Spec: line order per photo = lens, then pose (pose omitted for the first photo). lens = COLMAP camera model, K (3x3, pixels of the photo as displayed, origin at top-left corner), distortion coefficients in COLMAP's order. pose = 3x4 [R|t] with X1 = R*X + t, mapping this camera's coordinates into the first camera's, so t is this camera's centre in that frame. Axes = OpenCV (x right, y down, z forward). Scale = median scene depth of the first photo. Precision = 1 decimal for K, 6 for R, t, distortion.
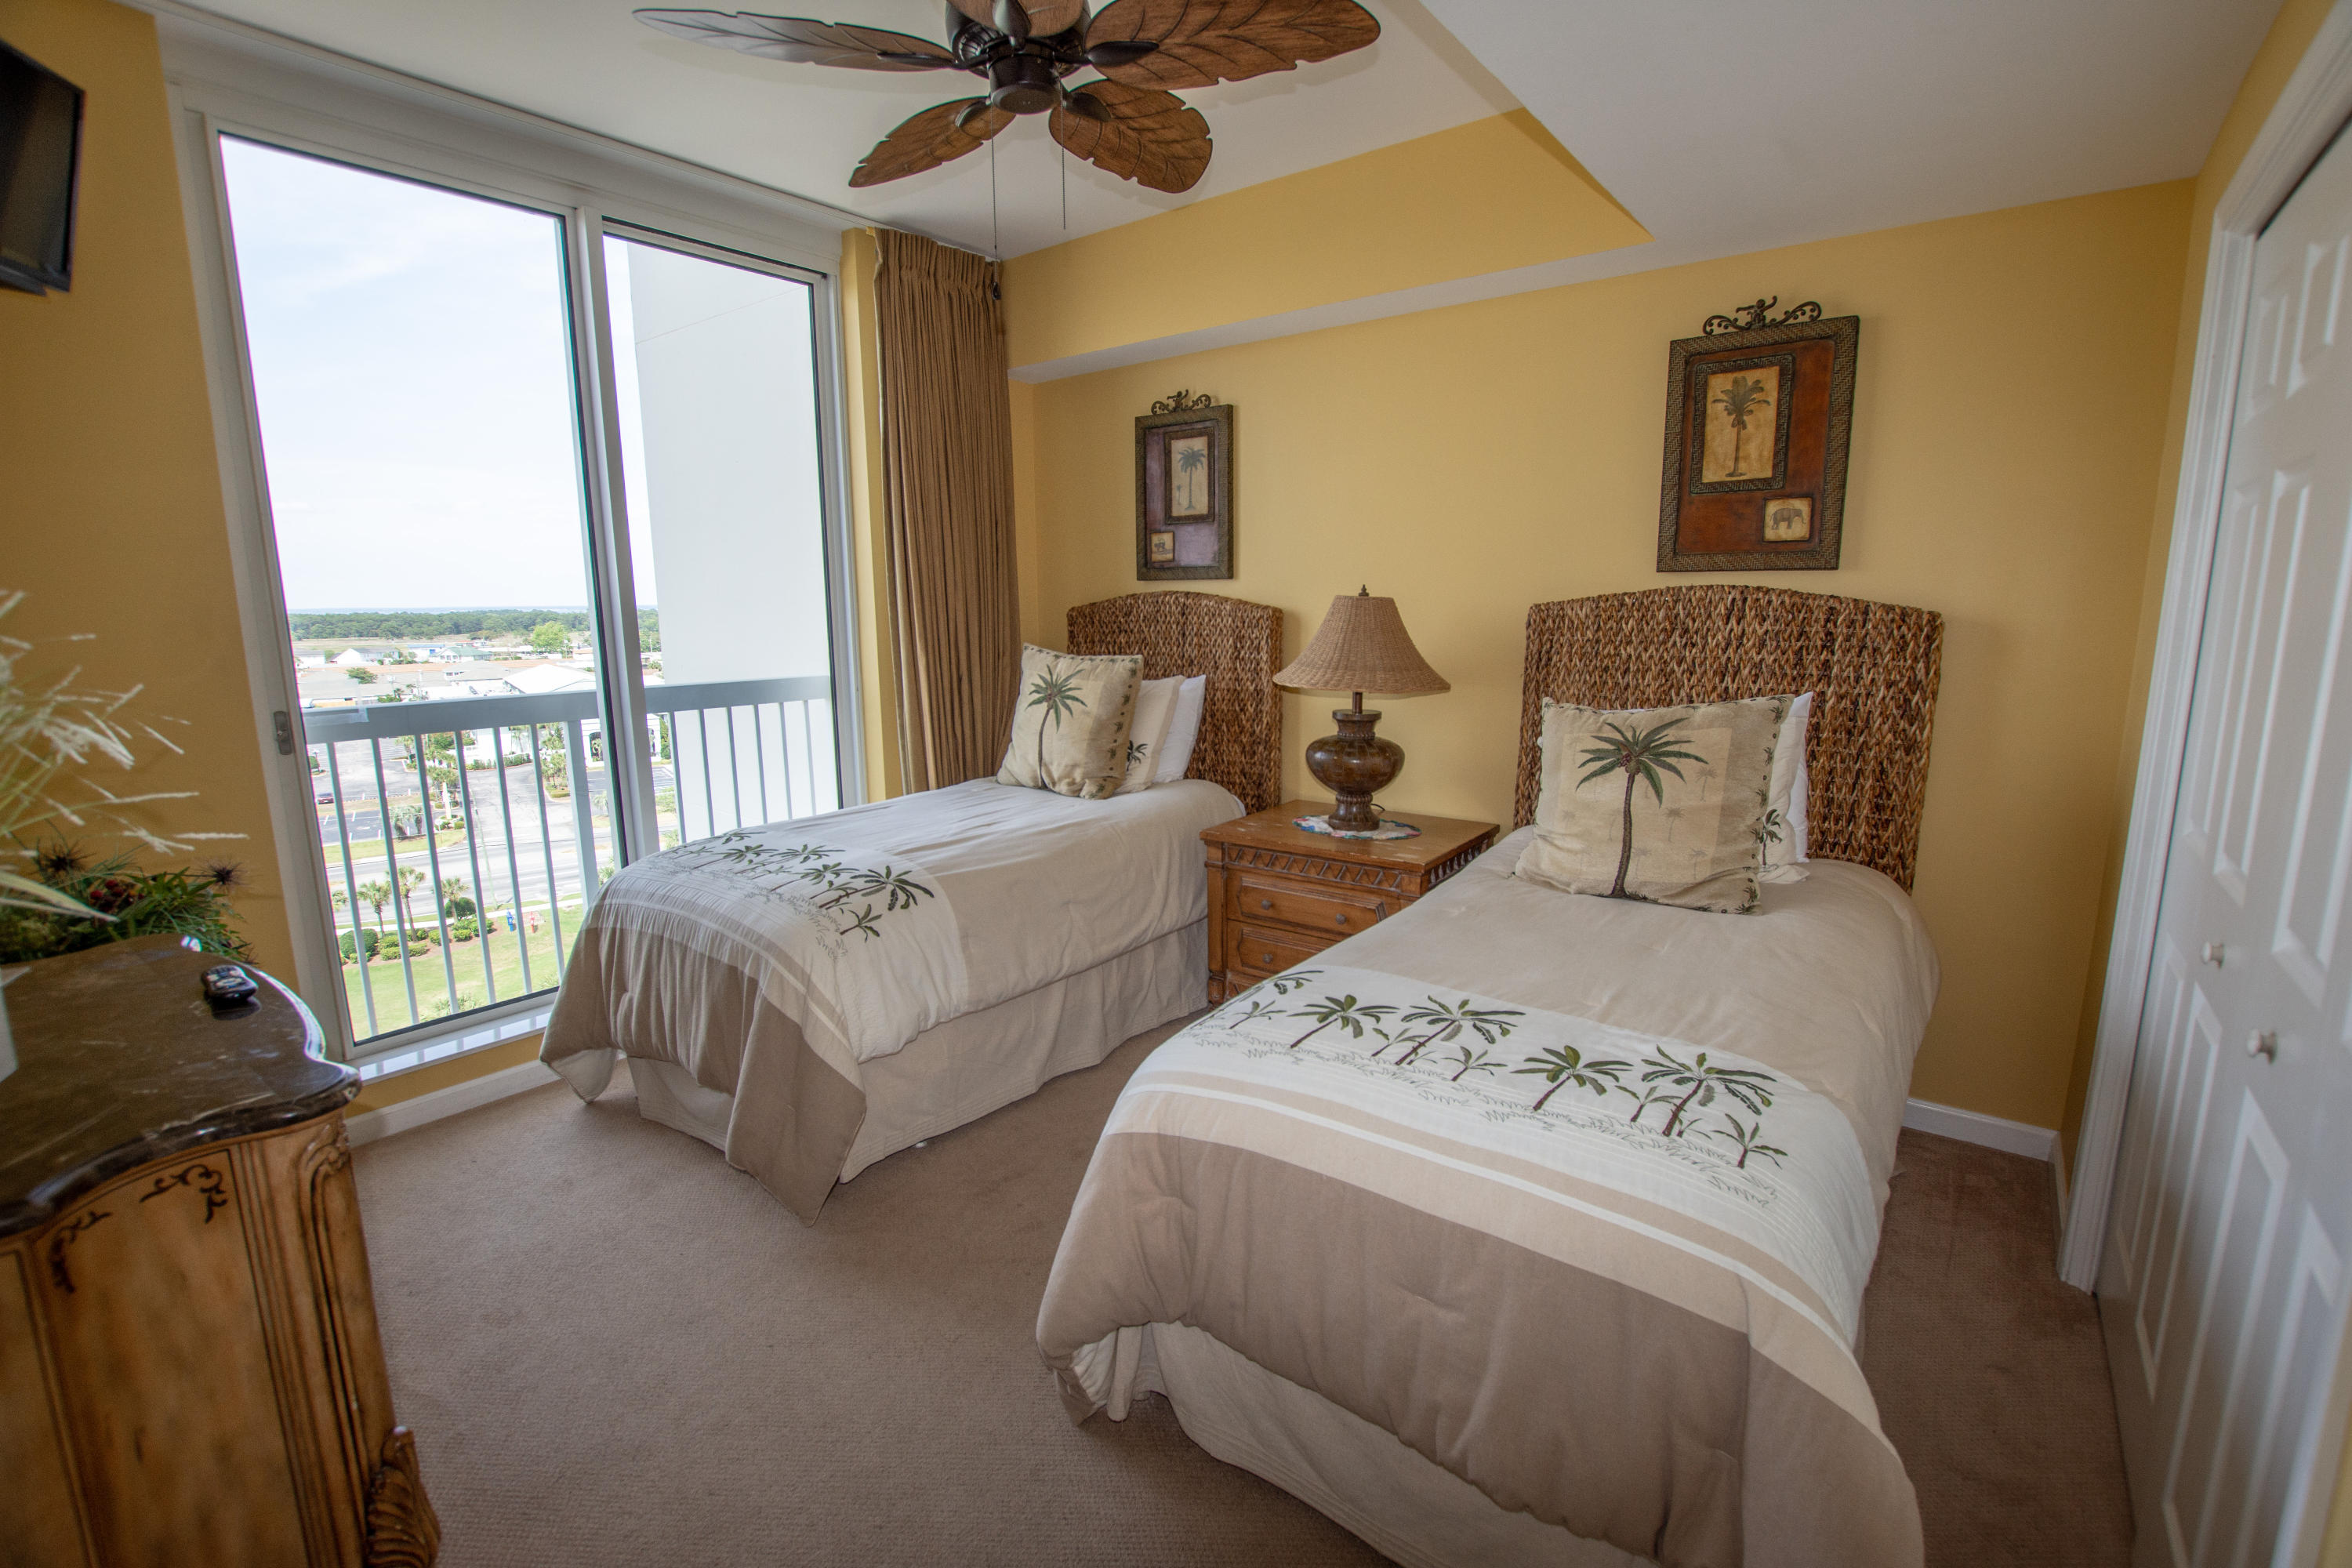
lens RADIAL K [[1031.7, 0, 1191.4], [0, 1031.7, 779.6], [0, 0, 1]] dist [-0.035483, 0.005803]
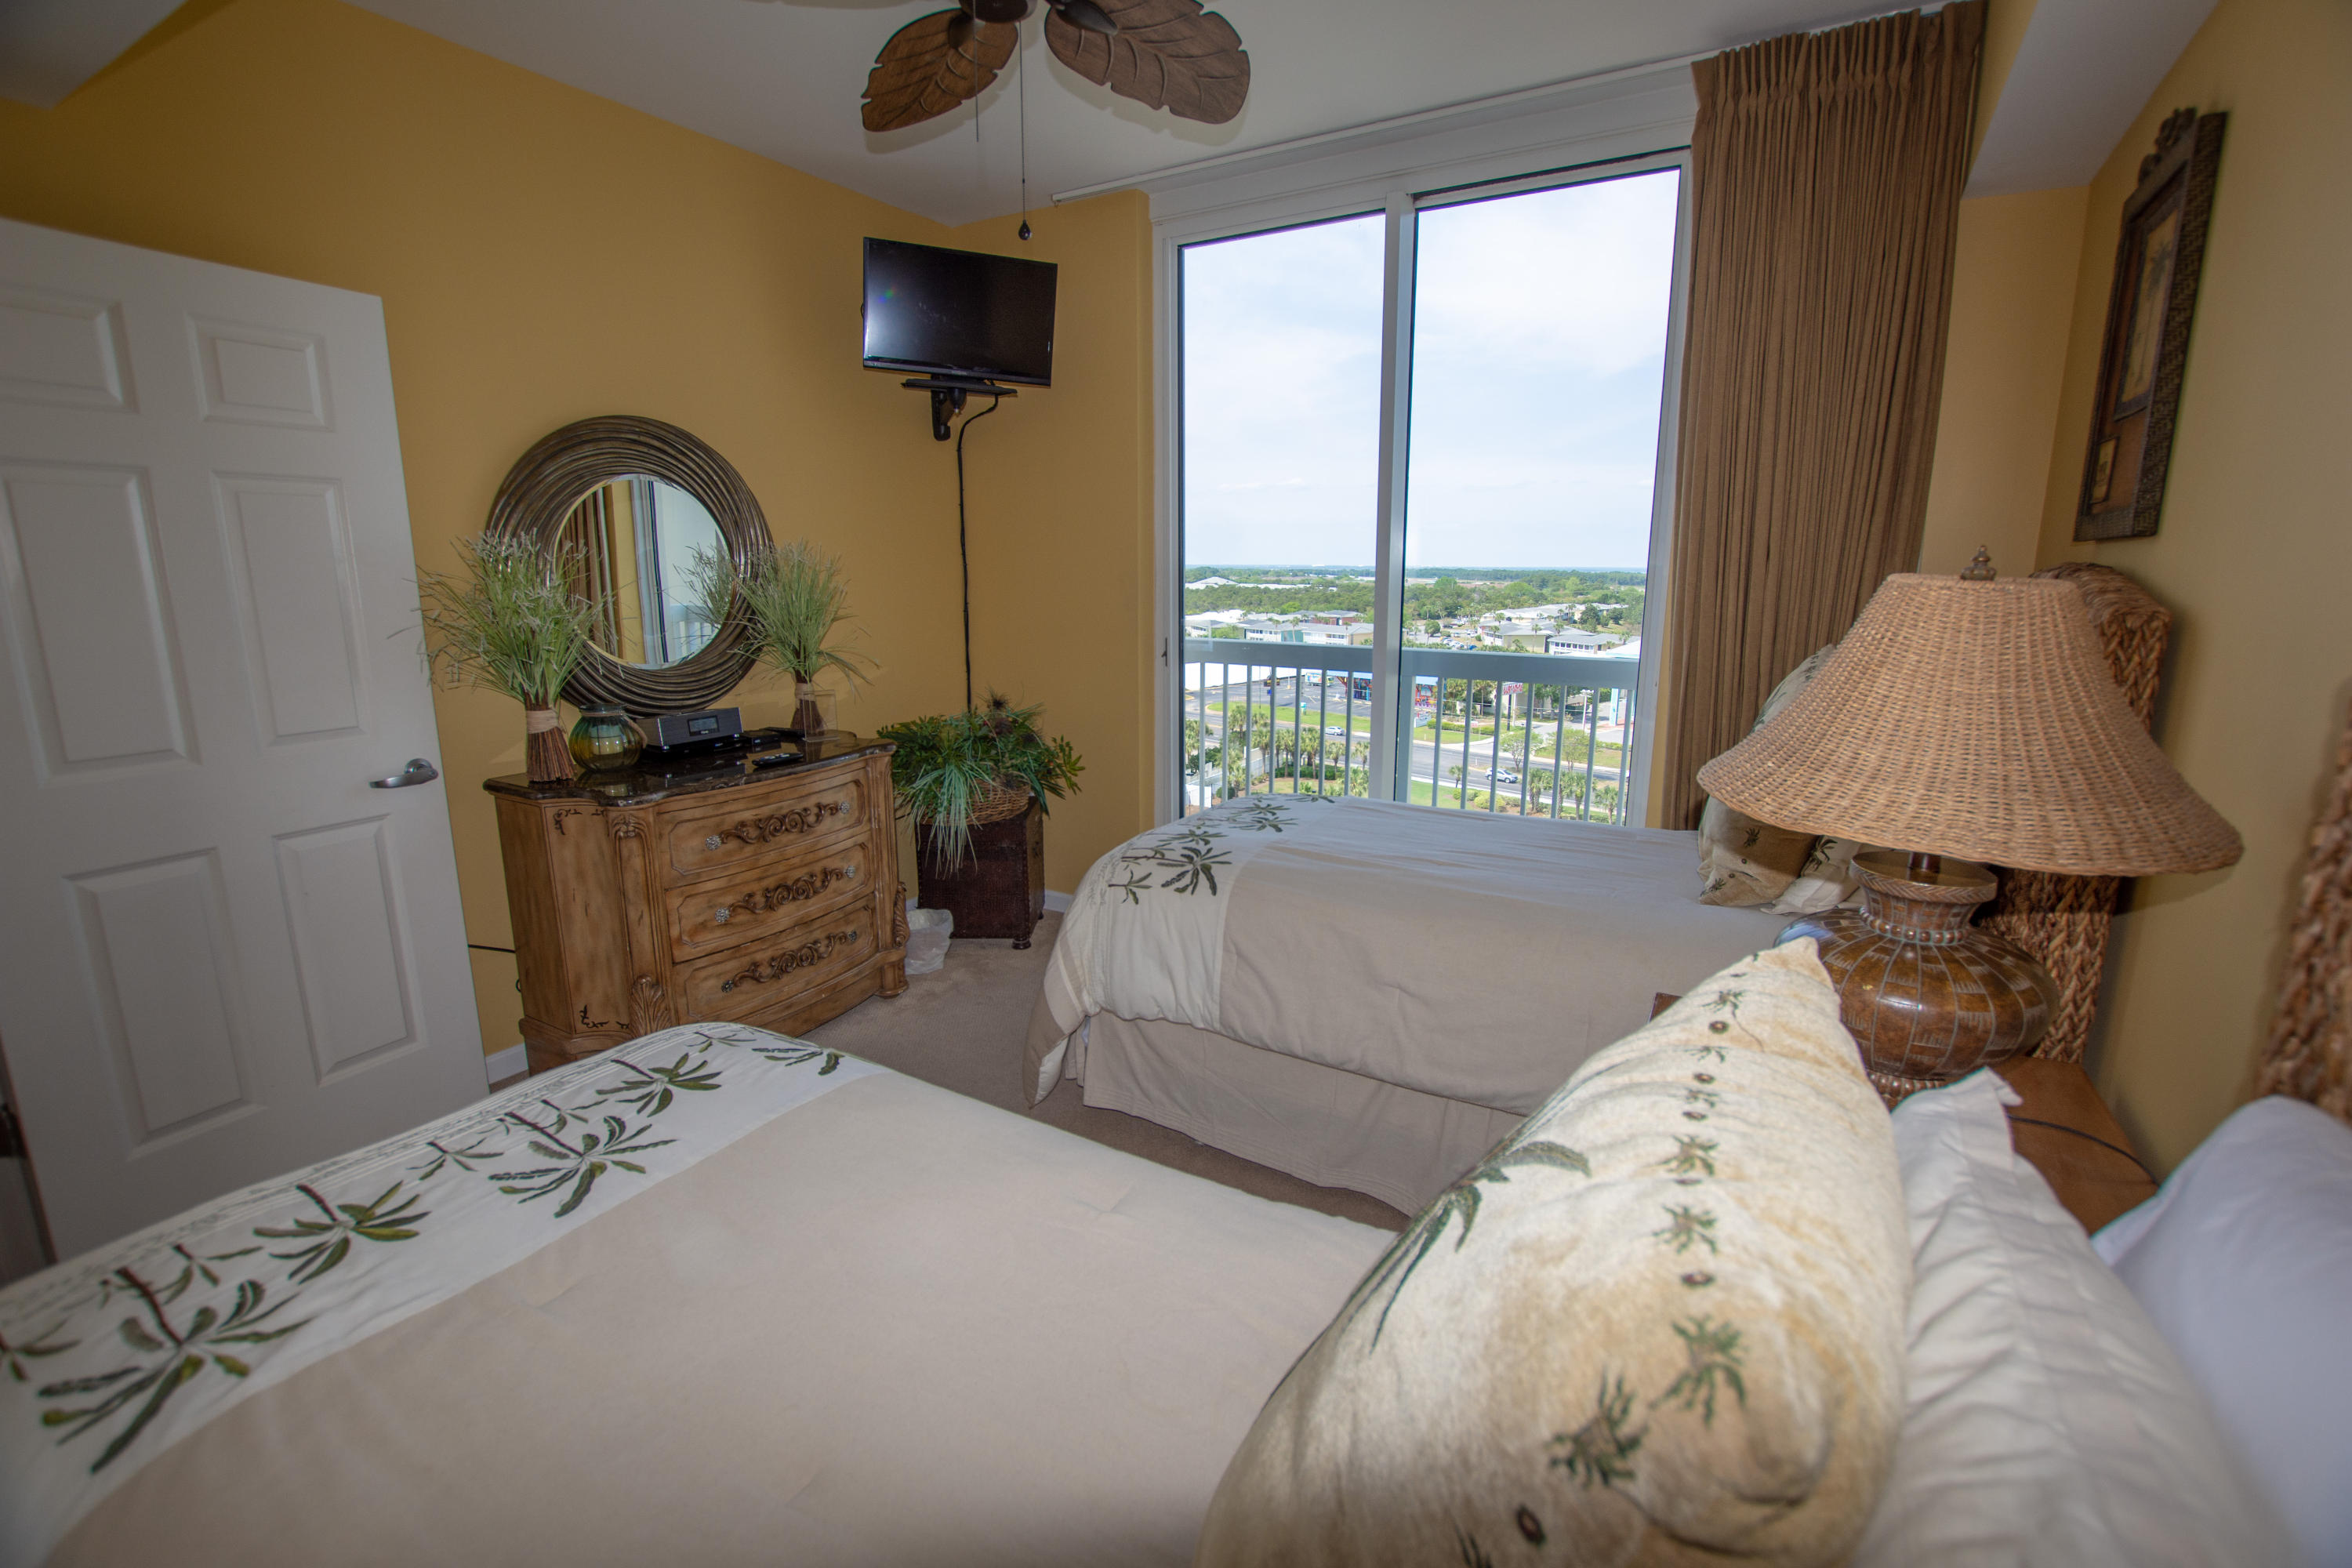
lens RADIAL K [[1031.7, 0, 1191.4], [0, 1031.7, 779.6], [0, 0, 1]] dist [-0.035483, 0.005803]
pose [[0.139845, 0.206318, -0.968440, 0.843847], [-0.173160, 0.968075, 0.181235, -0.203511], [0.974915, 0.142351, 0.171106, 1.103602]]
